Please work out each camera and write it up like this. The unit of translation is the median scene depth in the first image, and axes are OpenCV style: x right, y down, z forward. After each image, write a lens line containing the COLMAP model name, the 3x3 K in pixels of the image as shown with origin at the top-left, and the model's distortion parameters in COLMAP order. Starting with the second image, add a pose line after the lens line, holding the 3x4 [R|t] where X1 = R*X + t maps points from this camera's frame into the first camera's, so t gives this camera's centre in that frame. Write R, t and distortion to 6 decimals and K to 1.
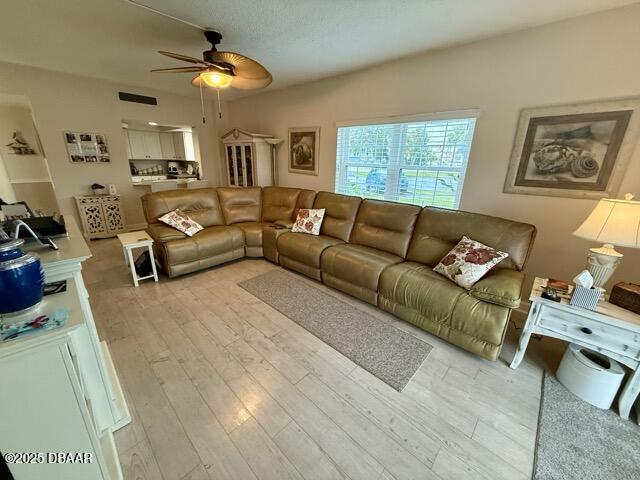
lens RADIAL K [[254.5, 0, 318.0], [0, 254.5, 239.7], [0, 0, 1]] dist [0.000015, 0.000268]
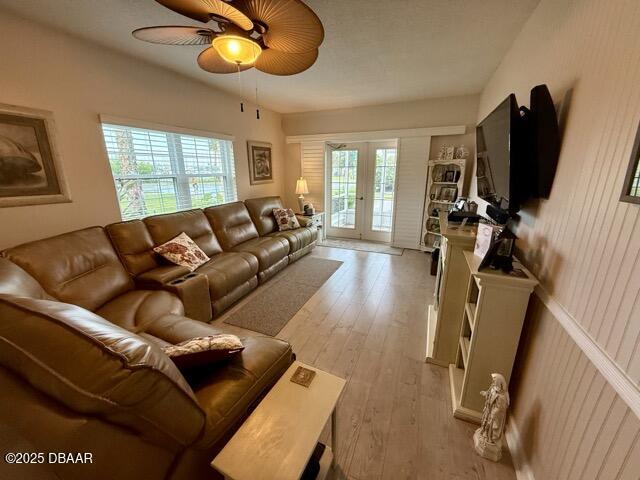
lens RADIAL K [[254.5, 0, 318.0], [0, 254.5, 239.7], [0, 0, 1]] dist [0.000015, 0.000268]
pose [[-0.343729, -0.272479, 0.898669, -1.365055], [0.286008, 0.881138, 0.376558, -0.459227], [-0.894455, 0.386460, -0.224941, 1.336171]]
